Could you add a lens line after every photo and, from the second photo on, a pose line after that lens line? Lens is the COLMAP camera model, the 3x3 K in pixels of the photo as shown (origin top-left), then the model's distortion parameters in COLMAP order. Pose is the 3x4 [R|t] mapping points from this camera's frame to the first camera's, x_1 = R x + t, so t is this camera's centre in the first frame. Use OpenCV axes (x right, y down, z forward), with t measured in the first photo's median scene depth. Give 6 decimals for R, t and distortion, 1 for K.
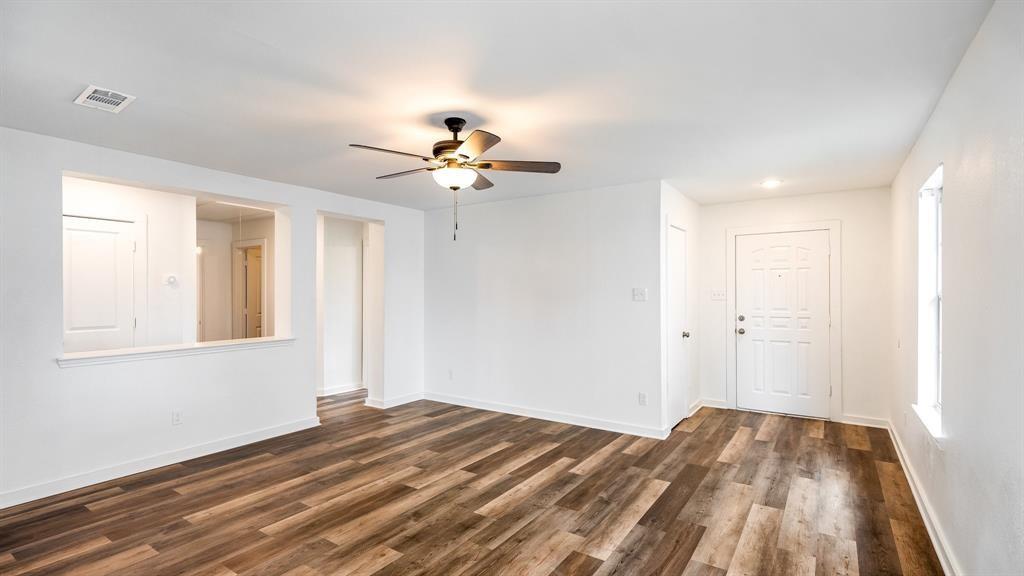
lens RADIAL K [[483.2, 0, 502.9], [0, 483.2, 287.4], [0, 0, 1]] dist [-0.020412, -0.000043]
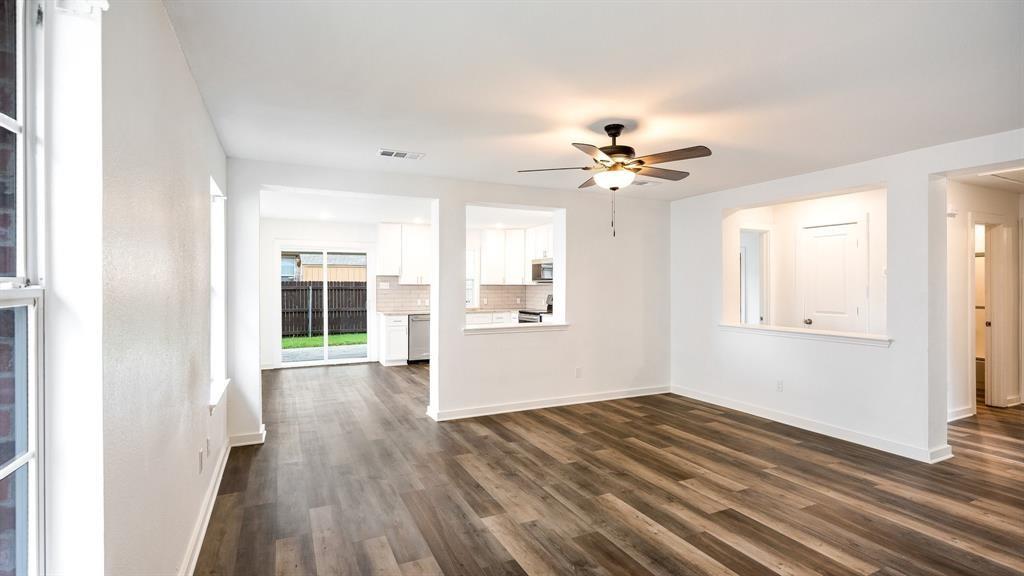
lens RADIAL K [[483.2, 0, 525.6], [0, 483.2, 289.5], [0, 0, 1]] dist [-0.020412, -0.000043]
pose [[-0.477875, 0.015593, -0.878289, 0.855668], [0.004961, 0.999874, 0.015052, 0.001213], [0.878414, 0.002836, -0.477893, 1.205893]]
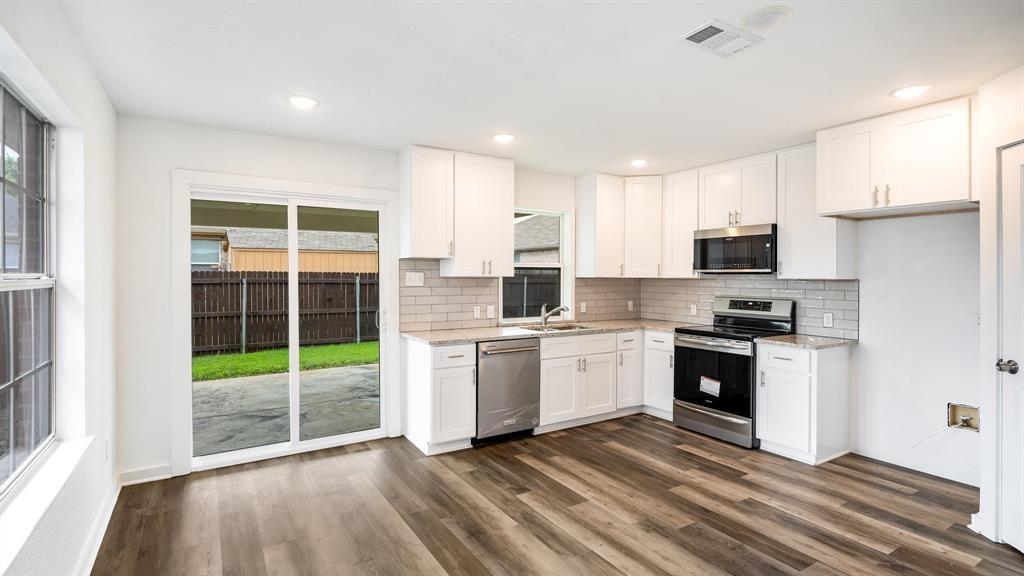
lens RADIAL K [[483.2, 0, 507.4], [0, 483.2, 279.8], [0, 0, 1]] dist [-0.020412, -0.000043]
pose [[-0.393030, 0.012371, -0.919443, 0.472203], [0.001929, 0.999918, 0.012629, 0.001521], [0.919524, 0.003190, -0.393022, 0.667488]]
